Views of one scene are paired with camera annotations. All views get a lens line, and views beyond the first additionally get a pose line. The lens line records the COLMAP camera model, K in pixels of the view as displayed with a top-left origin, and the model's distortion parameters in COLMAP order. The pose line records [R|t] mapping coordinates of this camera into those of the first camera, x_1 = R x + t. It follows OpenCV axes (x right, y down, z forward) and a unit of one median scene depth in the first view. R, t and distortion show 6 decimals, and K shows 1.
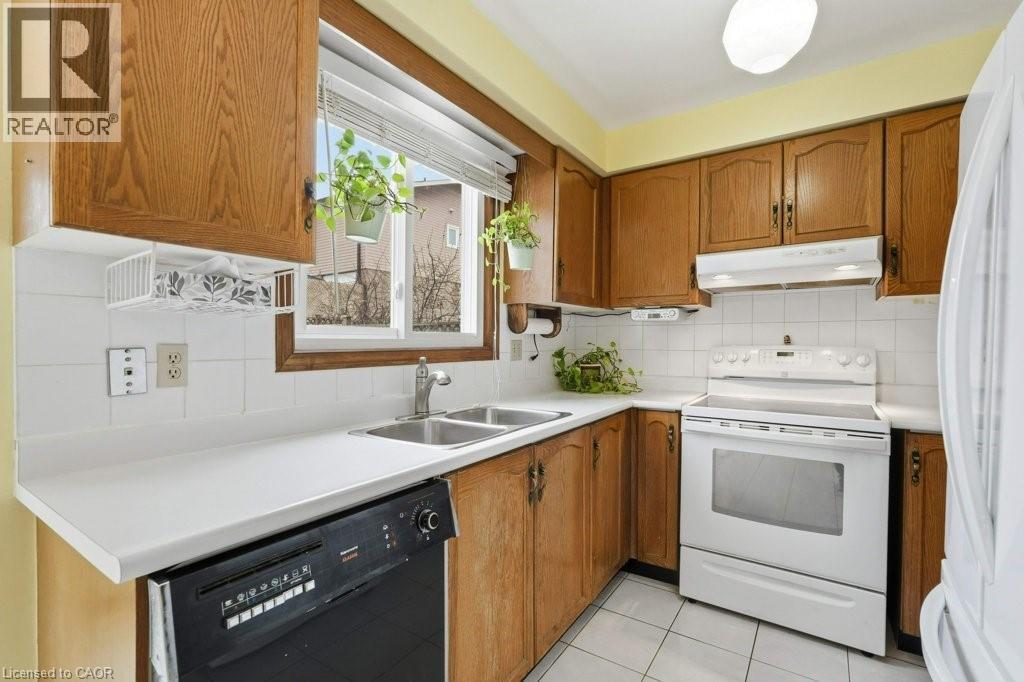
lens RADIAL K [[465.6, 0, 512.0], [0, 465.6, 341.0], [0, 0, 1]] dist [-0.001307, -0.000022]
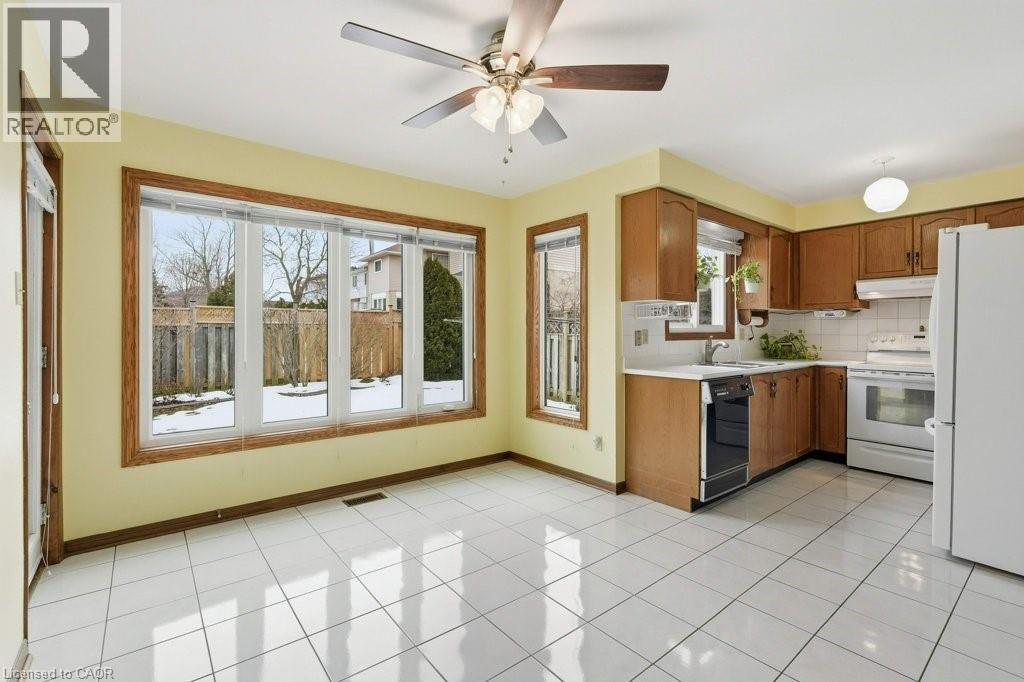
lens RADIAL K [[461.4, 0, 511.5], [0, 461.4, 323.8], [0, 0, 1]] dist [-0.000930, -0.000103]
pose [[0.955072, -0.003650, -0.296351, -0.345502], [-0.000406, 0.999907, -0.013622, 0.003998], [0.296373, 0.013130, 0.954982, -1.080402]]
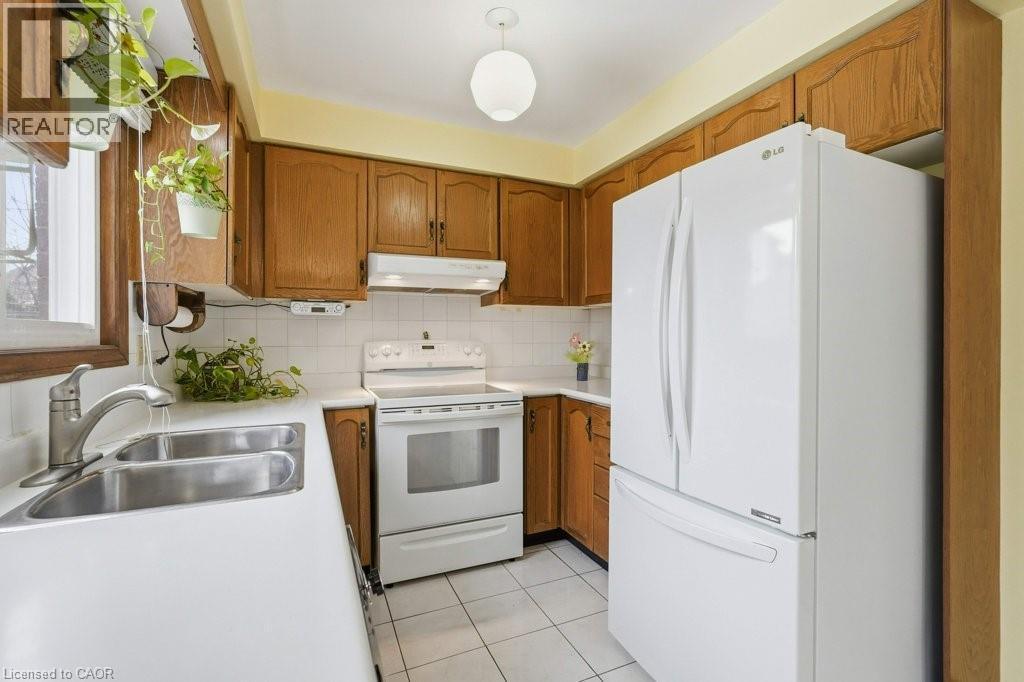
lens RADIAL K [[453.5, 0, 512.0], [0, 453.5, 341.0], [0, 0, 1]] dist [-0.000589, 0.000026]
pose [[0.536487, -0.008567, 0.843865, -0.285175], [0.002875, 0.999961, 0.008325, 0.002555], [-0.843904, -0.002040, 0.536490, 0.200870]]
